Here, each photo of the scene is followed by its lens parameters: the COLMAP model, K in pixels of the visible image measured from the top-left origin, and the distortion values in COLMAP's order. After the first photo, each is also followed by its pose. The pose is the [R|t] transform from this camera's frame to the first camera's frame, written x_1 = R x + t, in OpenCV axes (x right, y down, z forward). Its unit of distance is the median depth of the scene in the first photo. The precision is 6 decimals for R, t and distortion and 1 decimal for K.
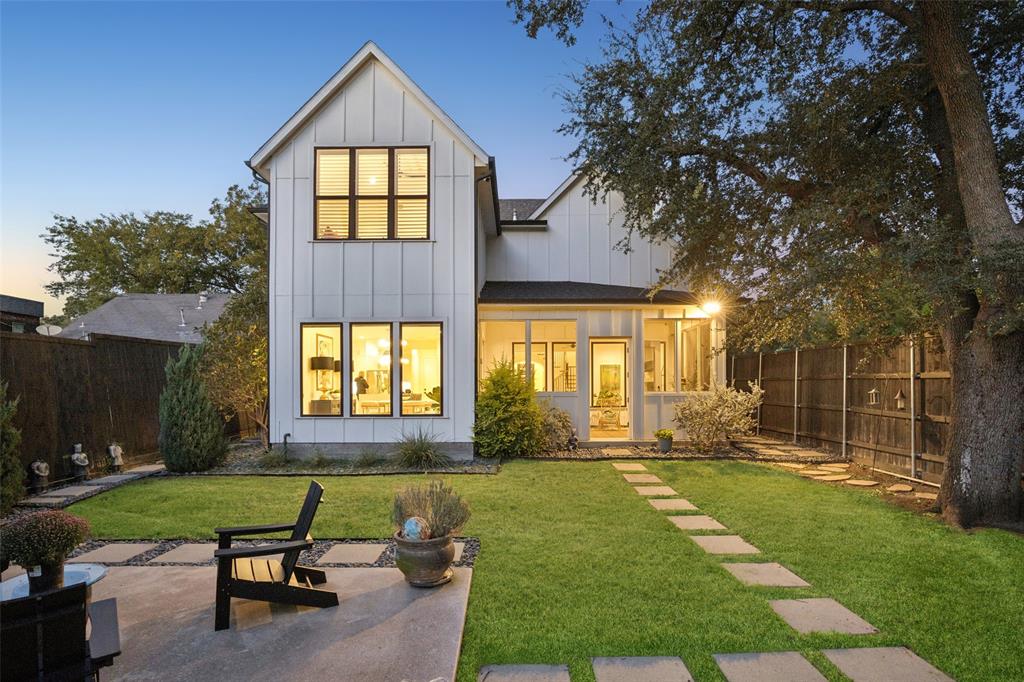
lens RADIAL K [[501.8, 0, 510.5], [0, 501.8, 392.3], [0, 0, 1]] dist [-0.000042, 0.000101]
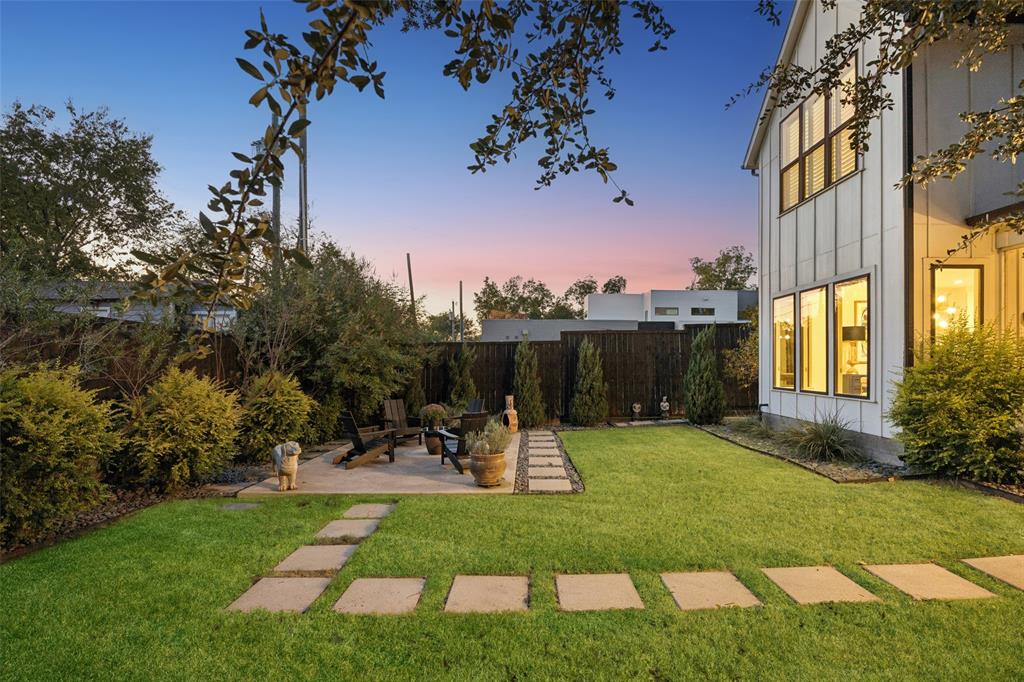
lens RADIAL K [[489.5, 0, 513.8], [0, 489.5, 357.8], [0, 0, 1]] dist [-0.001923, -0.000305]
pose [[-0.016042, -0.002276, -0.999869, 0.601406], [-0.002343, 0.999995, -0.002239, -0.011891], [0.999869, 0.002307, -0.016047, 0.482749]]
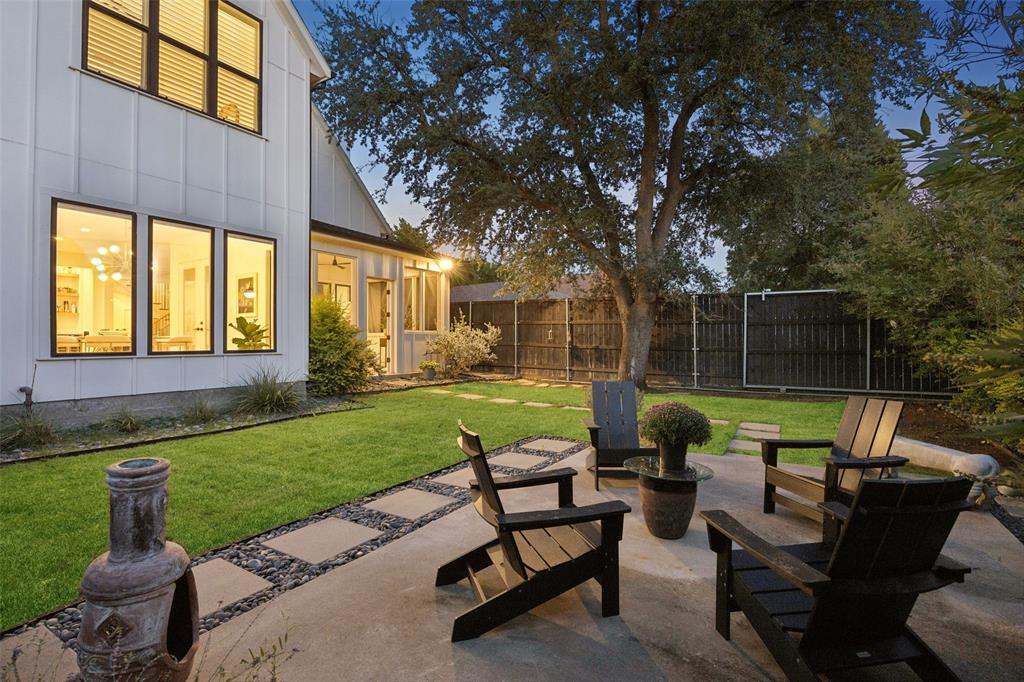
lens RADIAL K [[497.9, 0, 512.0], [0, 497.9, 341.0], [0, 0, 1]] dist [-0.000903, -0.000182]
pose [[0.514900, 0.004278, 0.857240, -0.642548], [0.003231, 0.999971, -0.006930, 0.036104], [-0.857244, 0.006338, 0.514871, 0.237967]]
